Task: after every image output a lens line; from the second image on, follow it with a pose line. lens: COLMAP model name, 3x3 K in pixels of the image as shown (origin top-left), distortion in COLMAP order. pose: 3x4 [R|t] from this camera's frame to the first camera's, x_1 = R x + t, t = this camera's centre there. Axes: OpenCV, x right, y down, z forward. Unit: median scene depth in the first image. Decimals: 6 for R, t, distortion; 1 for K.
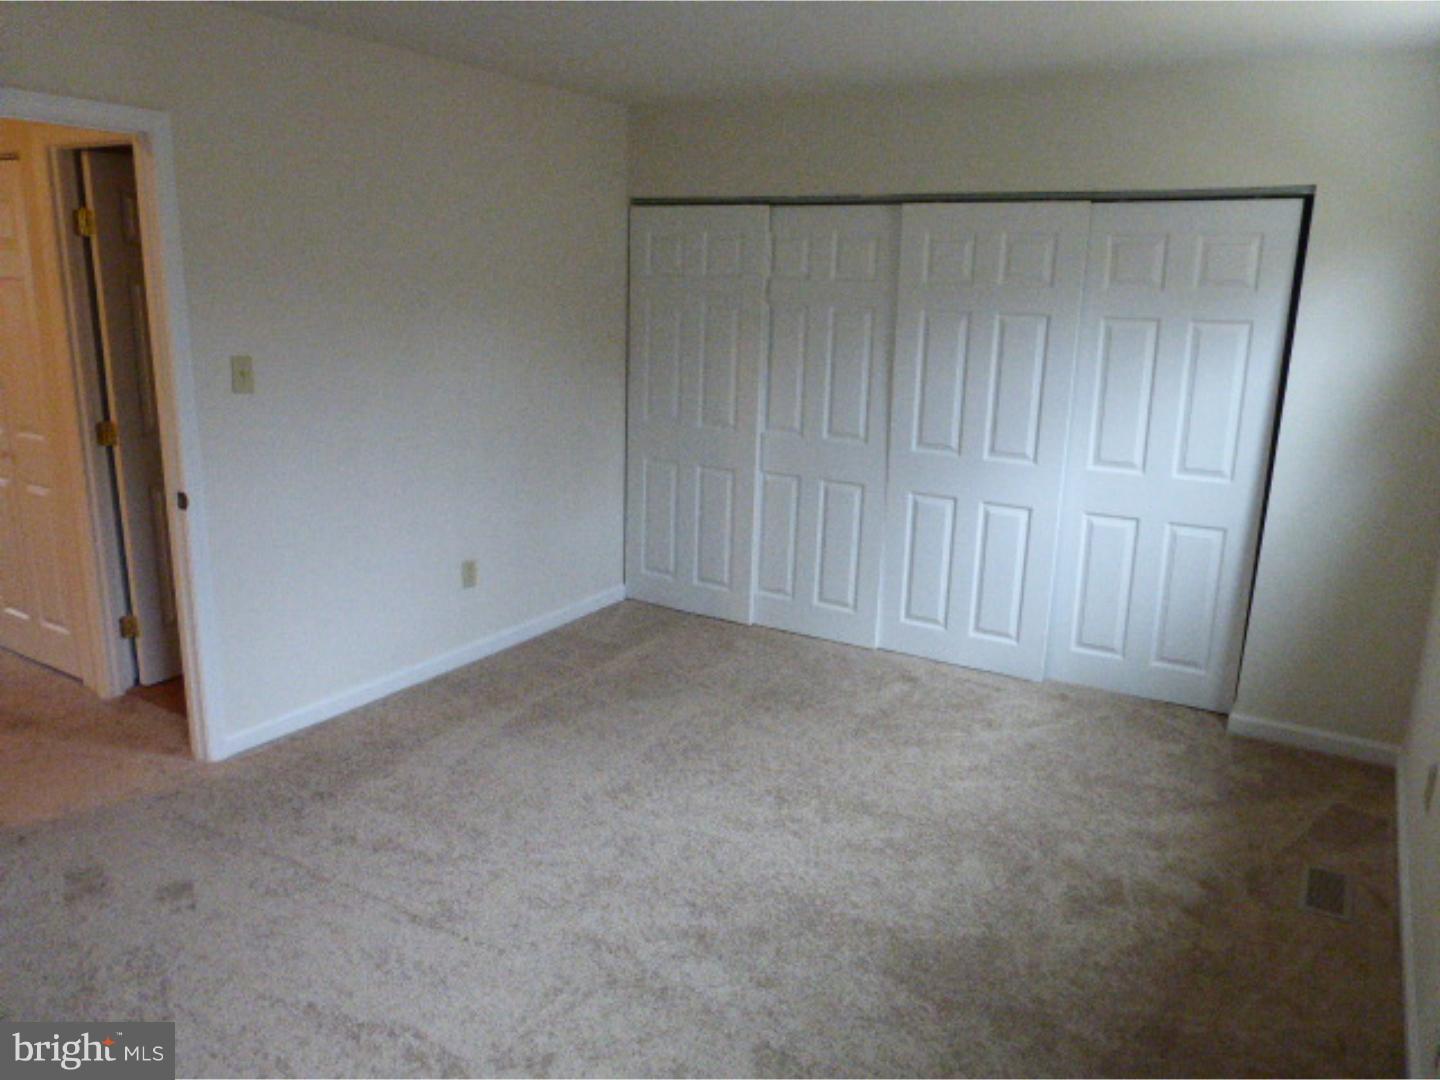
lens RADIAL K [[1036.4, 0, 721.1], [0, 1036.4, 541.6], [0, 0, 1]] dist [-0.034294, 0.021378]
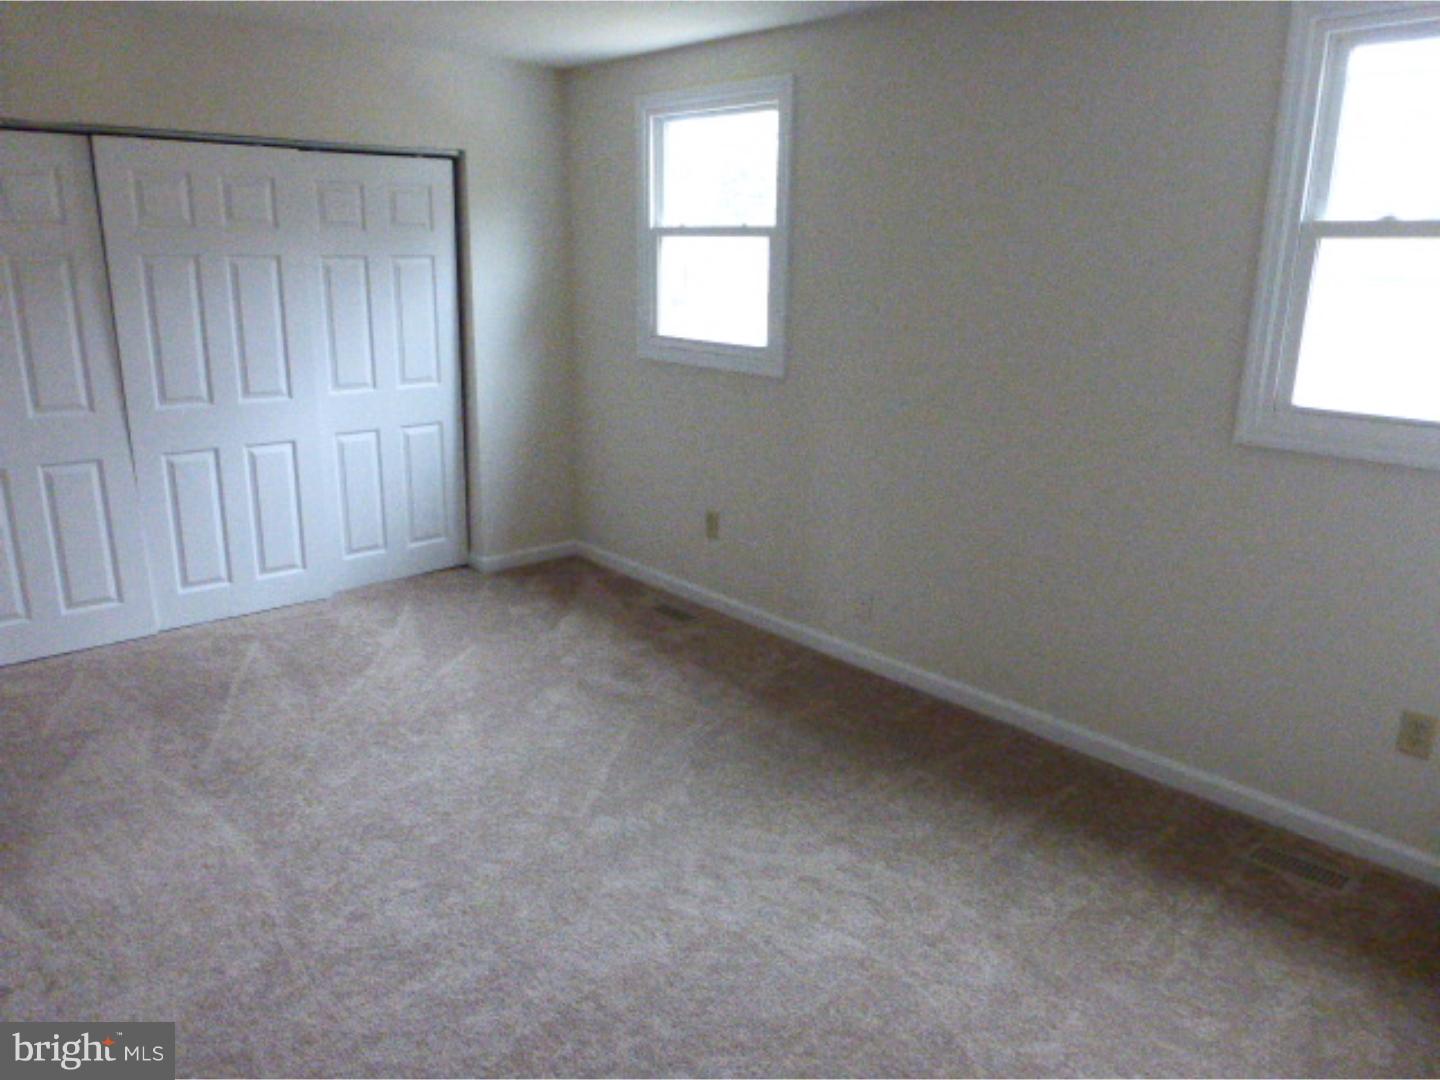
lens RADIAL K [[1036.4, 0, 720.7], [0, 1036.4, 536.9], [0, 0, 1]] dist [-0.034294, 0.021378]
pose [[0.295657, -0.276054, 0.914539, -0.581126], [0.214628, 0.952058, 0.217993, -0.077214], [-0.930871, 0.131835, 0.340731, 0.255191]]
